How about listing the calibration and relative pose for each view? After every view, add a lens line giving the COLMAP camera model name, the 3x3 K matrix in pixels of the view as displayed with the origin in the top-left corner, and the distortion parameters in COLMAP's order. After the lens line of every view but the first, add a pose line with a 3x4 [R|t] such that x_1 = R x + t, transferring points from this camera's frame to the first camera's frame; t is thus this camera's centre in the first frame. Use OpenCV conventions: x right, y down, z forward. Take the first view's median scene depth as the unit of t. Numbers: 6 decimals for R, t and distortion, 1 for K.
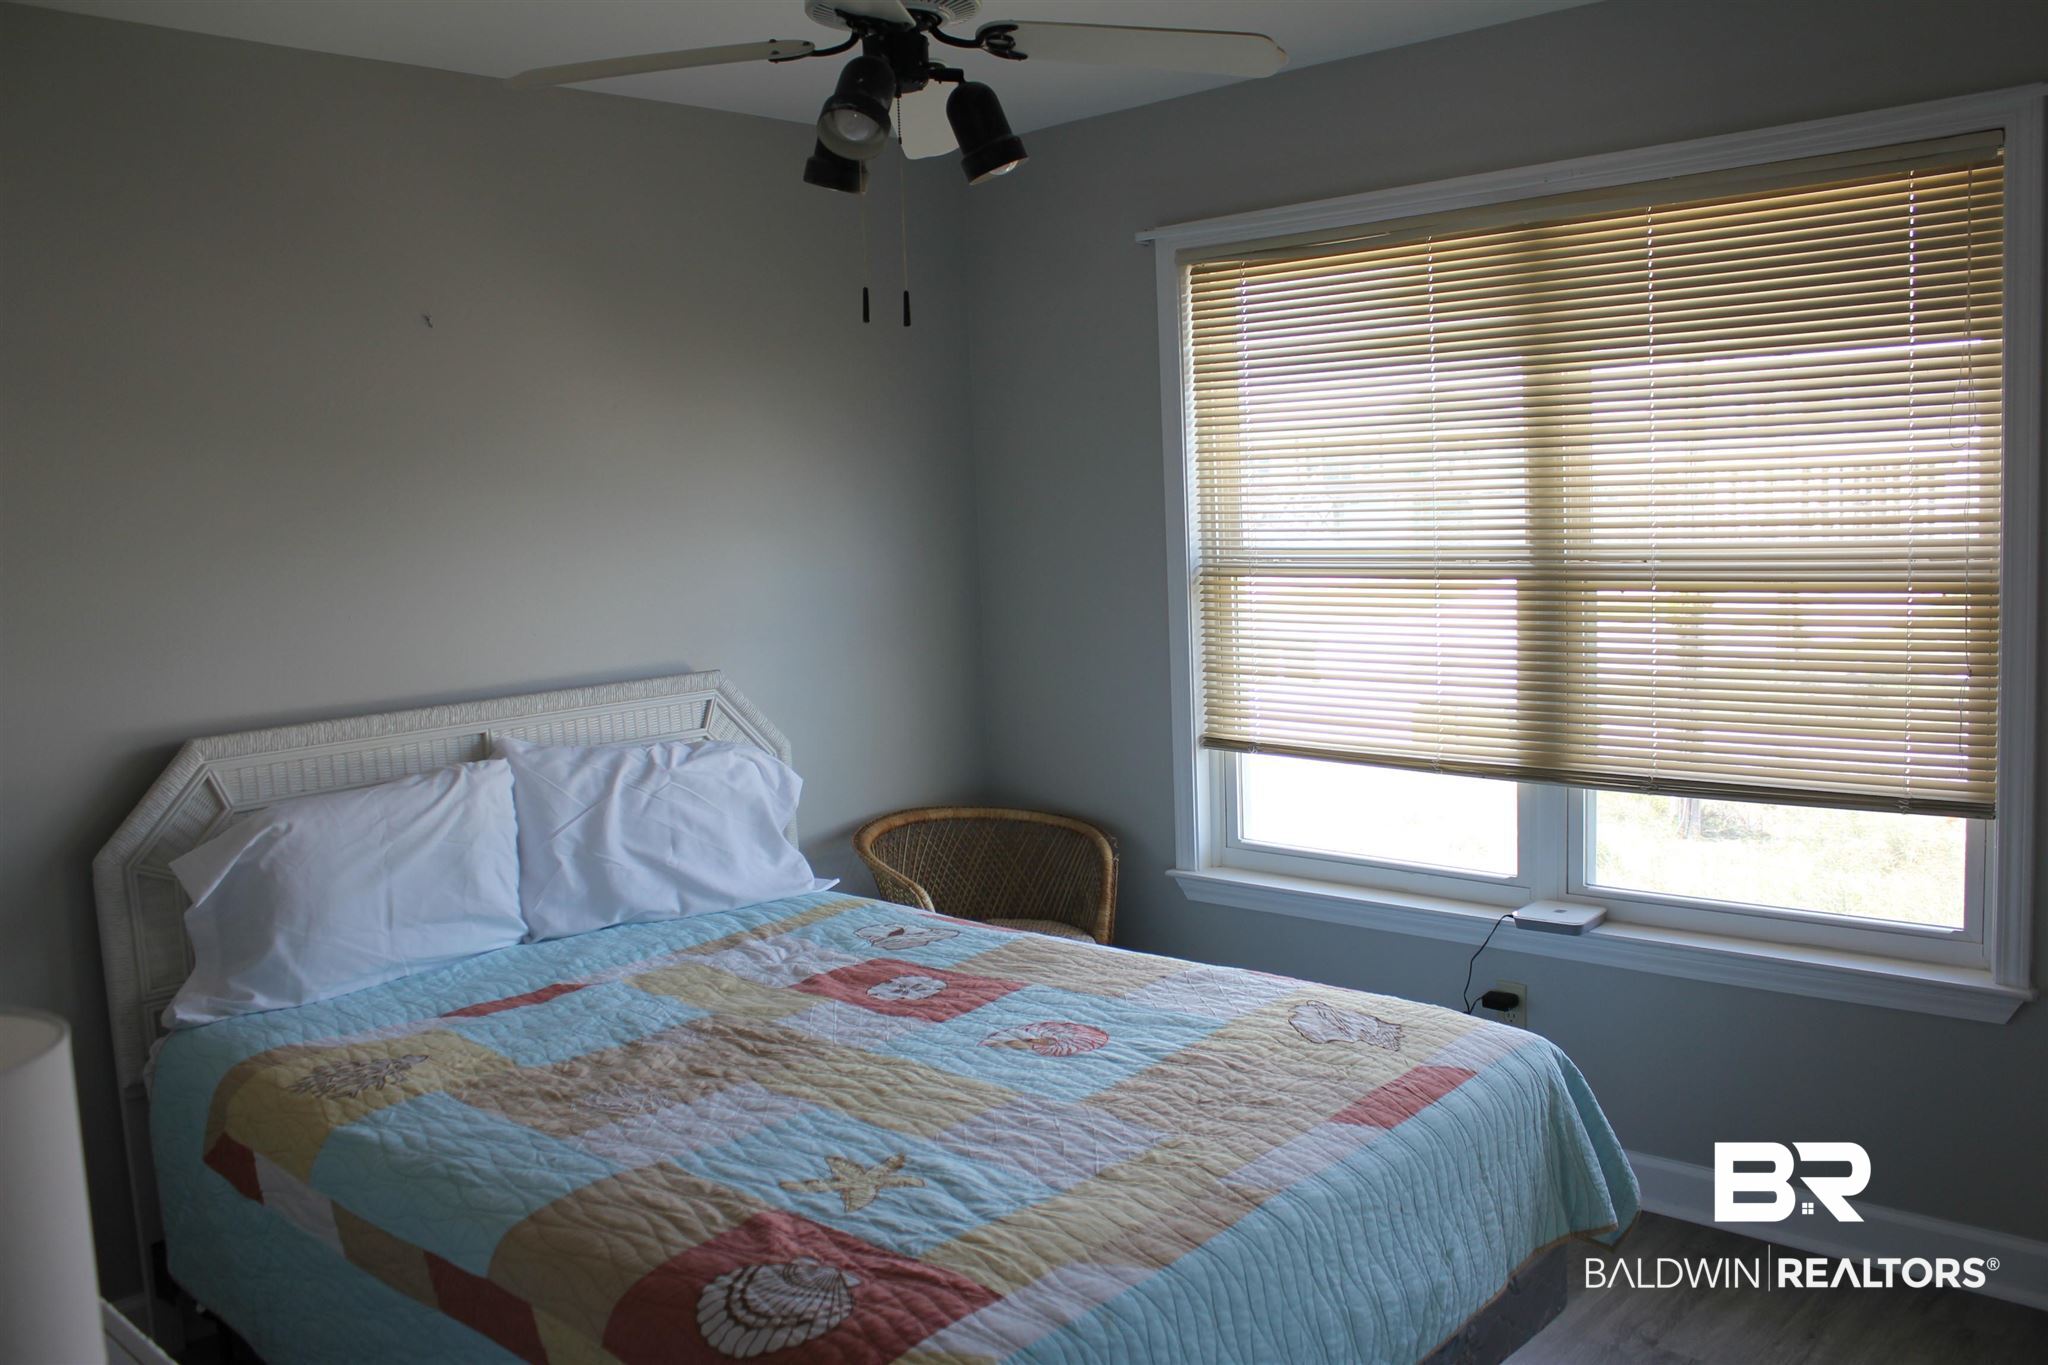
lens RADIAL K [[1708.6, 0, 1032.8], [0, 1708.6, 678.5], [0, 0, 1]] dist [-0.164882, 0.145004]
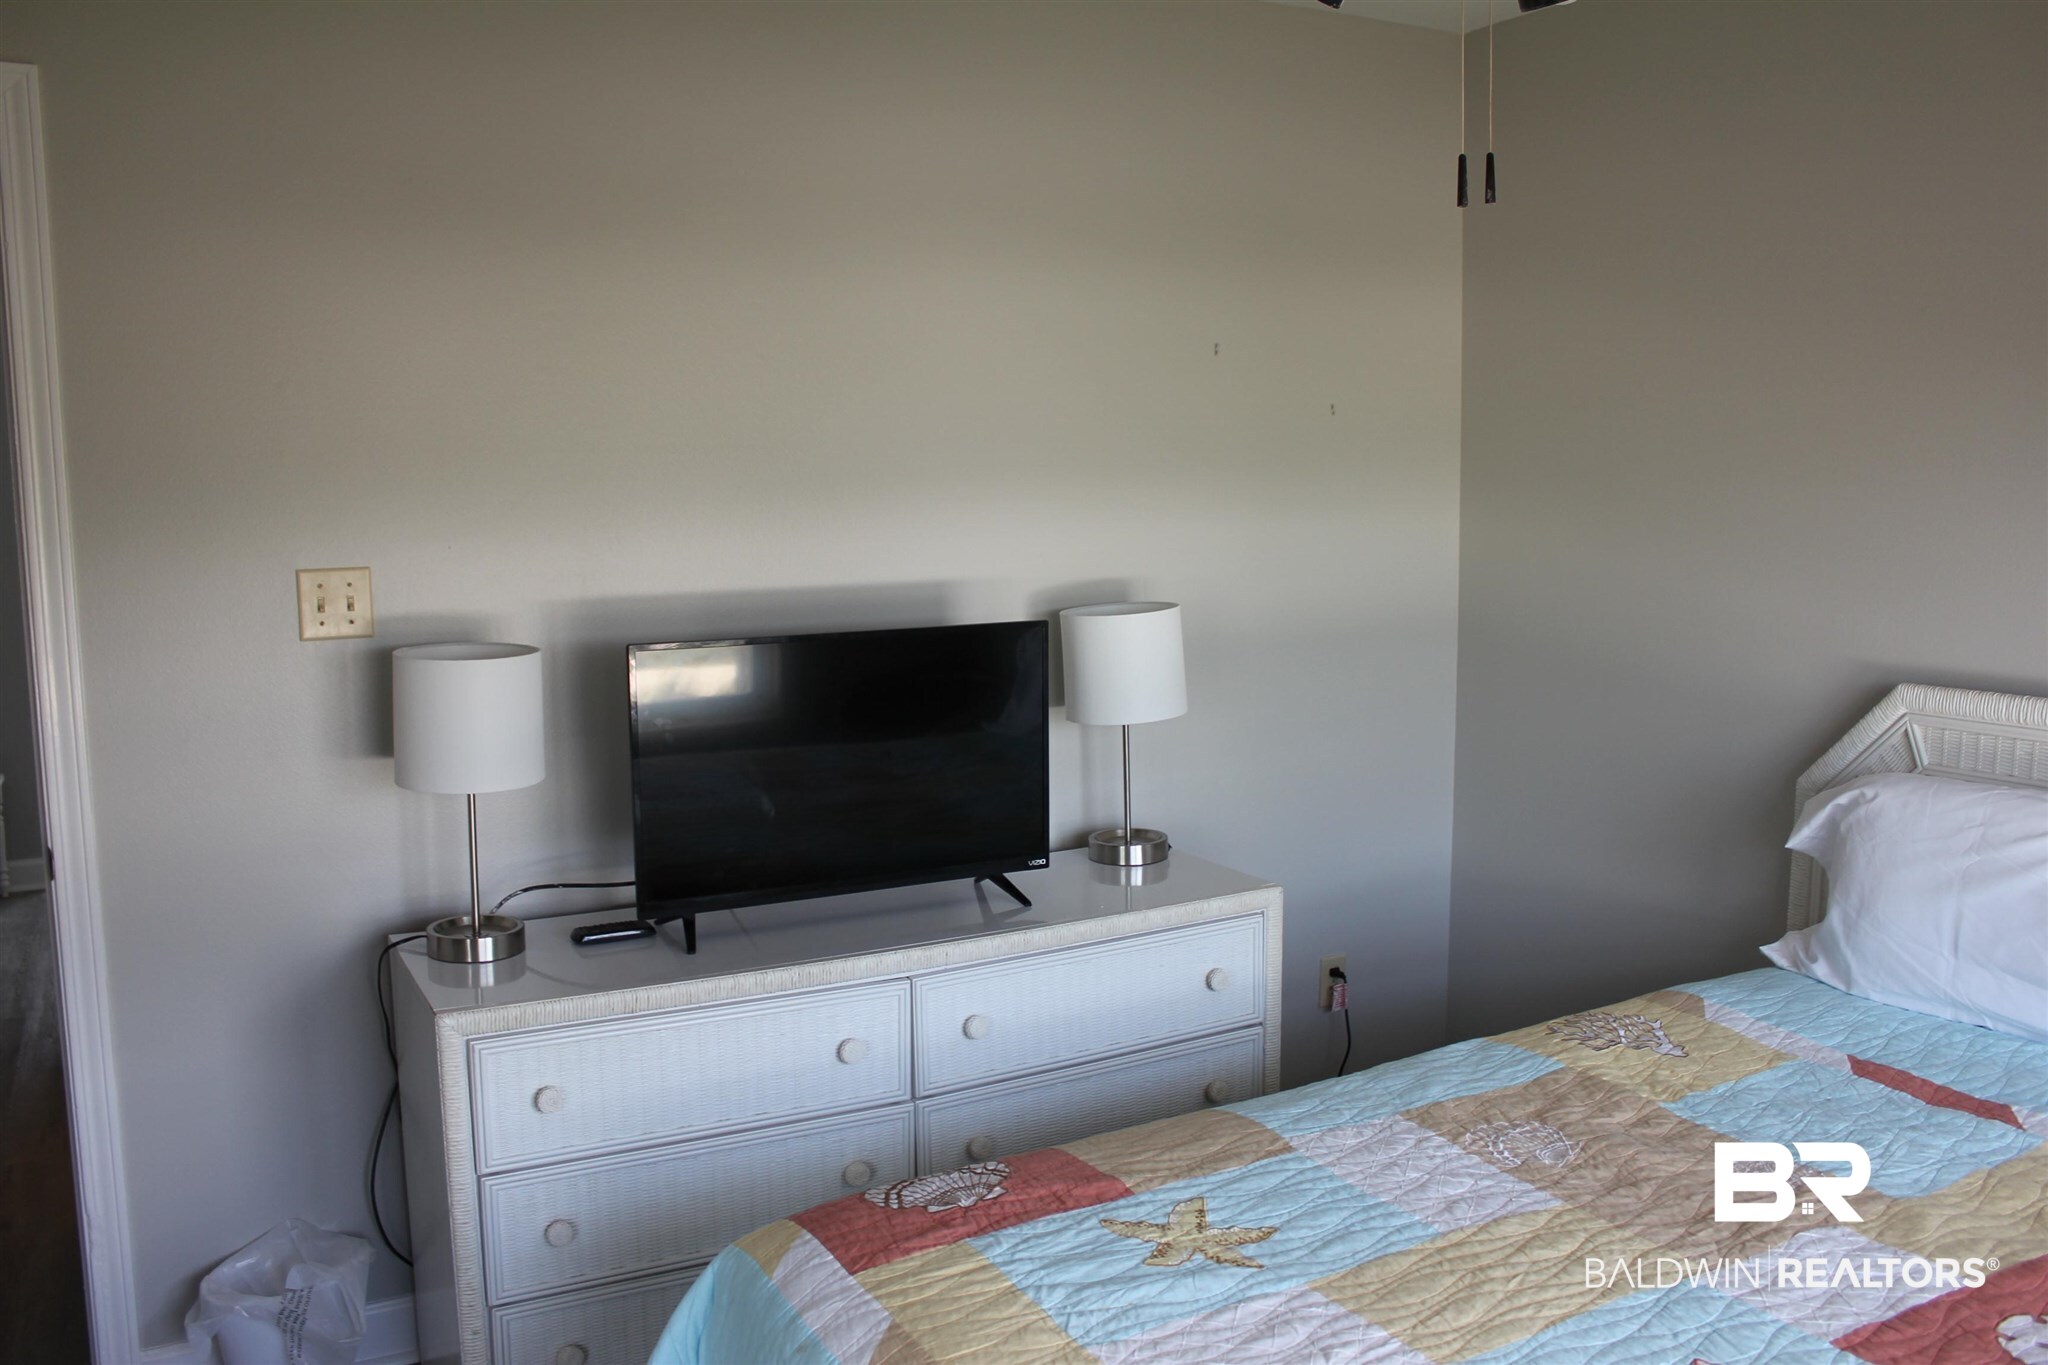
lens RADIAL K [[1708.6, 0, 1032.8], [0, 1708.6, 678.5], [0, 0, 1]] dist [-0.164882, 0.145004]
pose [[-0.307191, 0.164798, -0.937270, 0.501873], [-0.078427, 0.977157, 0.197516, -0.110191], [0.948411, 0.134183, -0.287249, 0.820362]]
